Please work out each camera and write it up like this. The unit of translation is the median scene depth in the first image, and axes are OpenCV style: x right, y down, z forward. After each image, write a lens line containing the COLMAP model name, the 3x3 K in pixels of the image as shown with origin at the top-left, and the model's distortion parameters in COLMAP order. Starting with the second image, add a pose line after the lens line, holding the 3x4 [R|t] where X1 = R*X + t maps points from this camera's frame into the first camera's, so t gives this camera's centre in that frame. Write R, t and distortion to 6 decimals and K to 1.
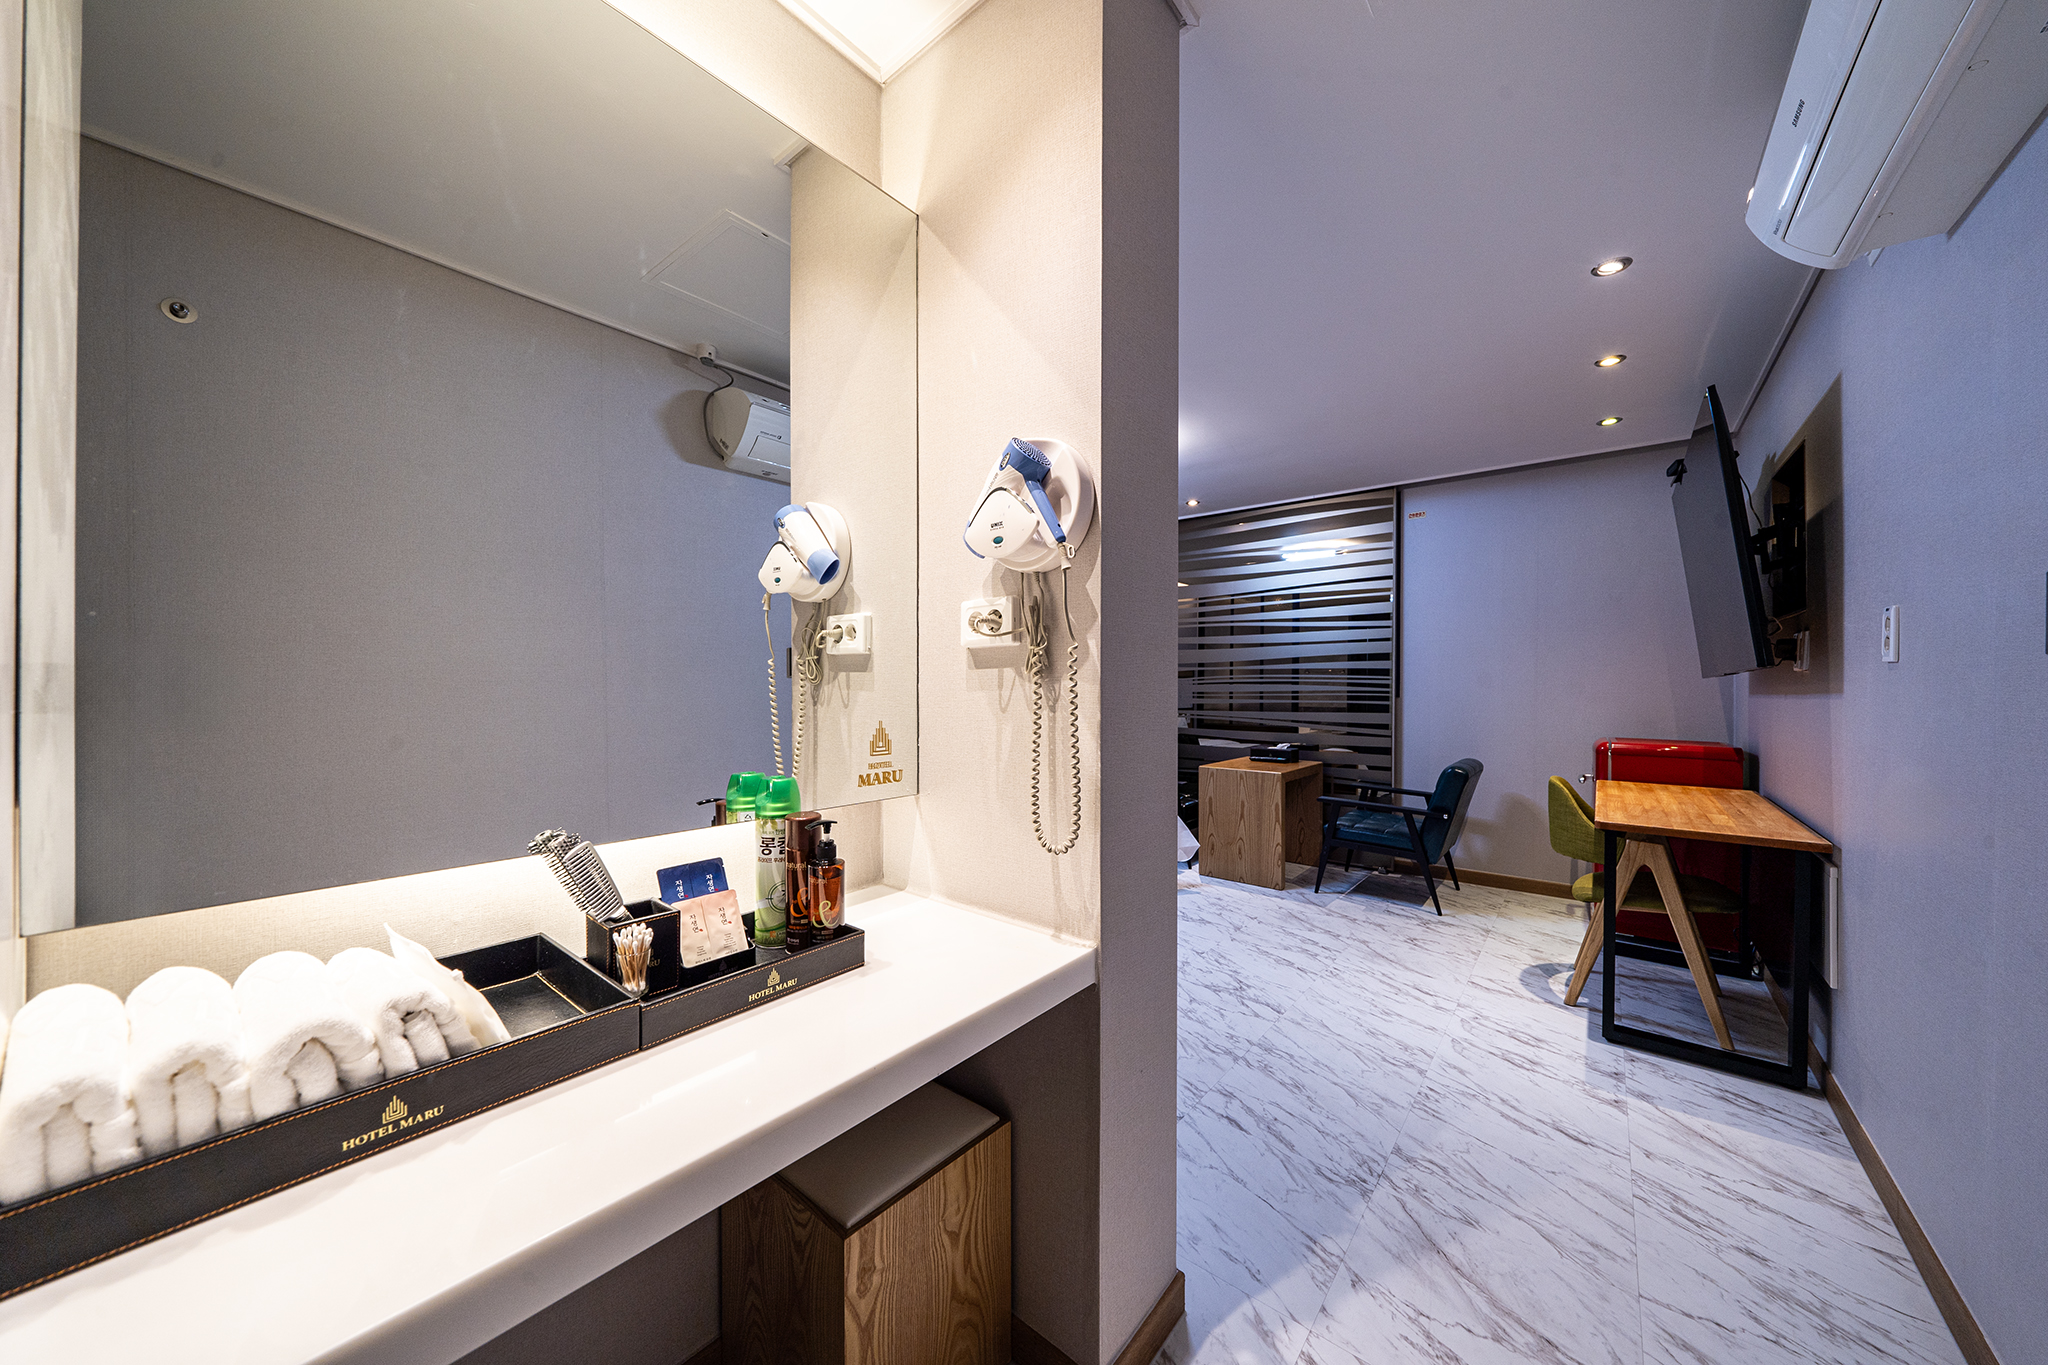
lens RADIAL K [[696.4, 0, 1032.3], [0, 696.4, 686.6], [0, 0, 1]] dist [-0.006684, 0.000119]
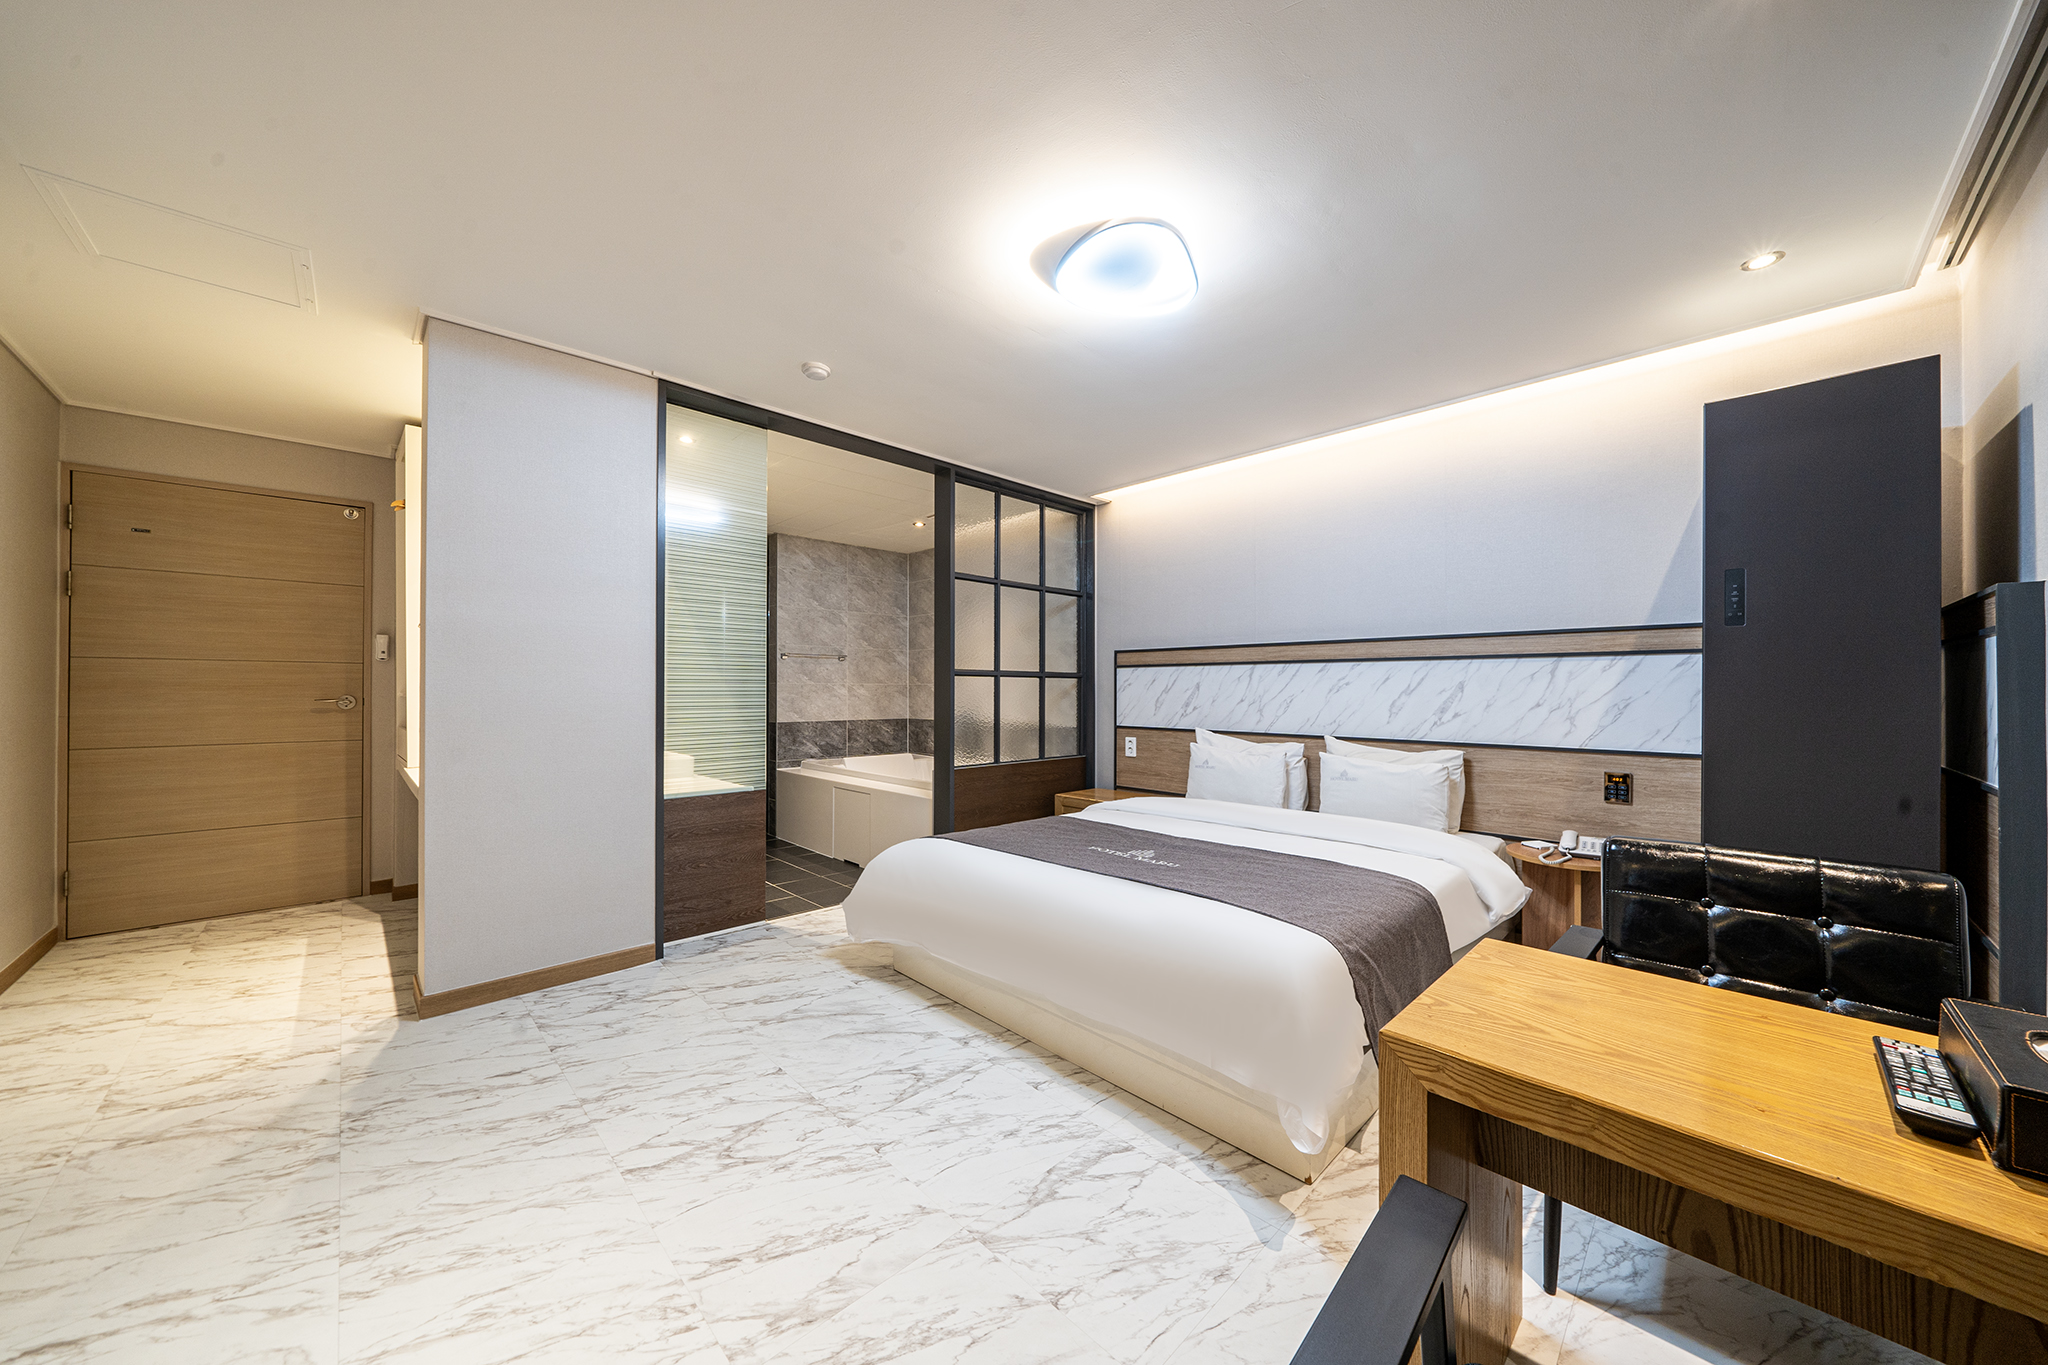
lens RADIAL K [[696.7, 0, 1034.9], [0, 696.7, 687.9], [0, 0, 1]] dist [-0.007637, 0.001057]
pose [[-0.101418, -0.003948, -0.994836, 0.667636], [-0.006072, 0.999976, -0.003349, 0.008362], [0.994825, 0.005701, -0.101439, 0.995167]]
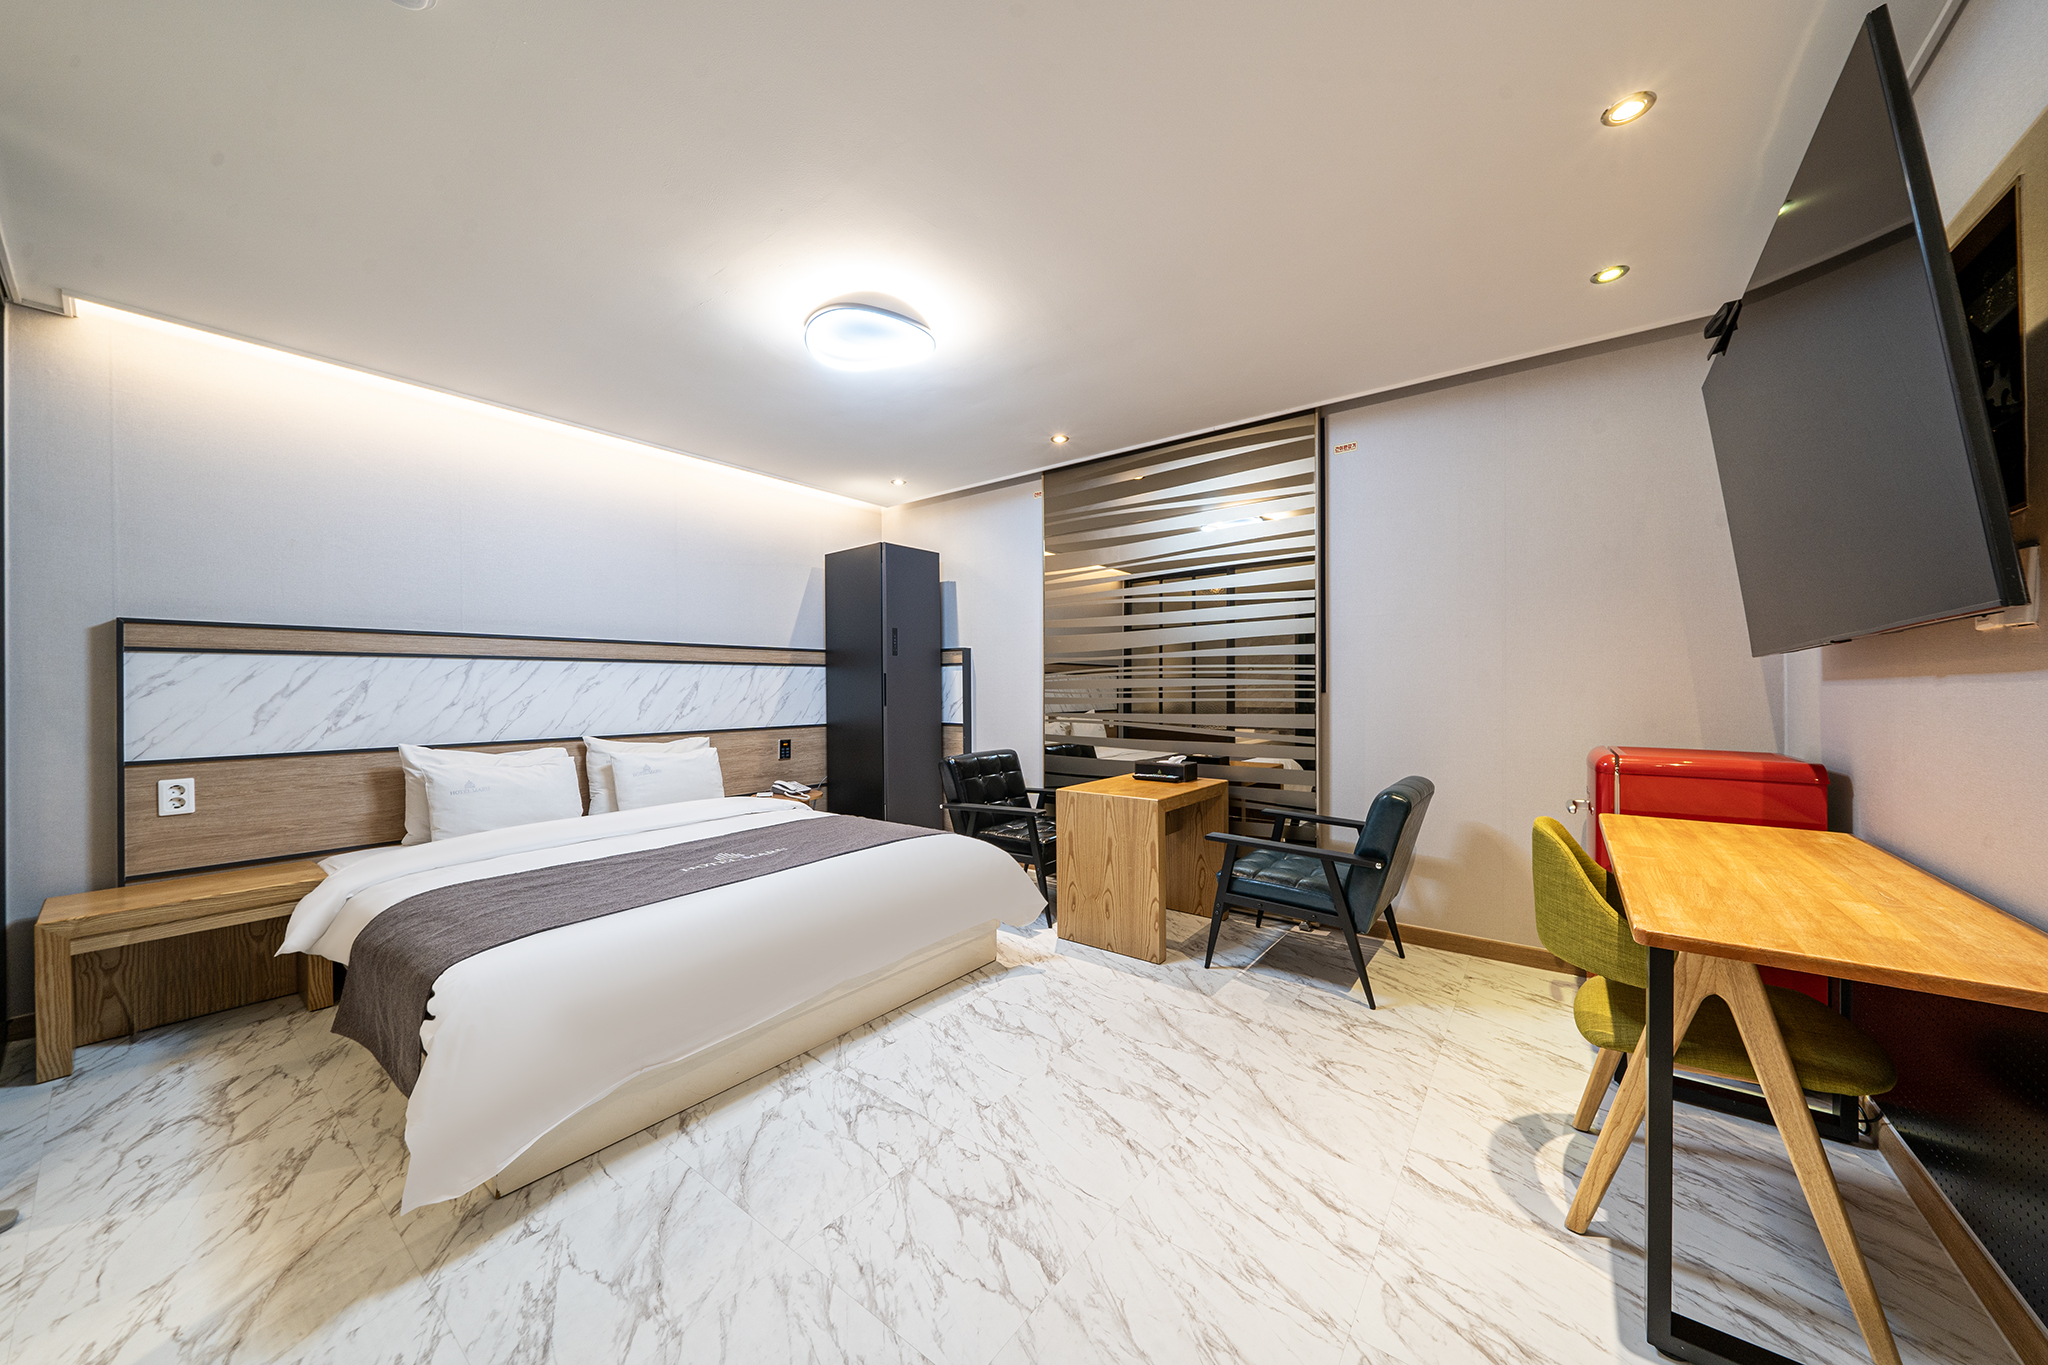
lens RADIAL K [[696.7, 0, 1034.9], [0, 696.7, 687.9], [0, 0, 1]] dist [-0.007637, 0.001057]
pose [[0.999109, -0.008992, 0.041242, 0.223610], [0.009072, 0.999957, -0.001771, 0.010586], [-0.041225, 0.002144, 0.999148, 0.320939]]
